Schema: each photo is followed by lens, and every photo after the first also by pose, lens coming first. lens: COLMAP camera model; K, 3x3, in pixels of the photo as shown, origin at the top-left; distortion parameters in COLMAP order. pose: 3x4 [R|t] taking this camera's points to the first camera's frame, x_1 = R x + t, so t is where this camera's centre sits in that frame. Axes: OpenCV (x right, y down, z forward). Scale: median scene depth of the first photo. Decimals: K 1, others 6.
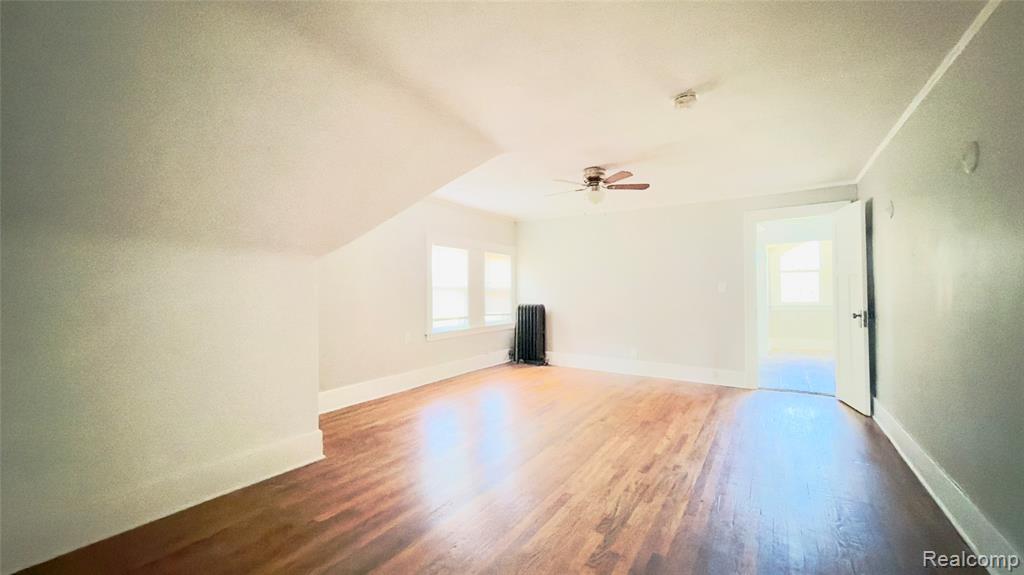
lens RADIAL K [[413.1, 0, 510.7], [0, 413.1, 282.1], [0, 0, 1]] dist [0.019984, -0.000049]
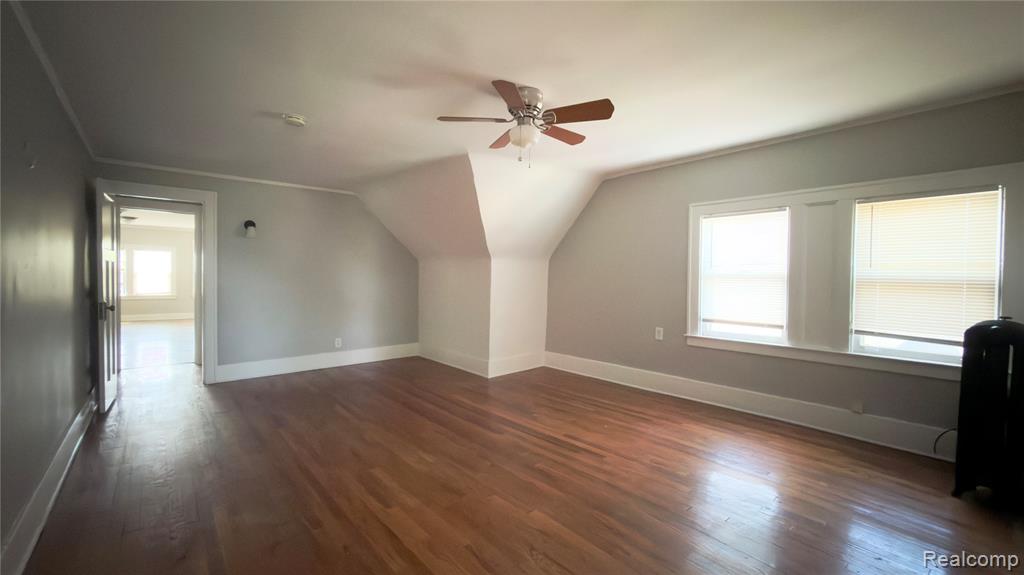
lens RADIAL K [[413.1, 0, 510.7], [0, 413.1, 282.1], [0, 0, 1]] dist [0.019984, -0.000049]
pose [[-0.295113, 0.017383, -0.955304, 0.588459], [0.015912, 0.999785, 0.013277, 0.008743], [0.955330, -0.011282, -0.295326, 0.828880]]
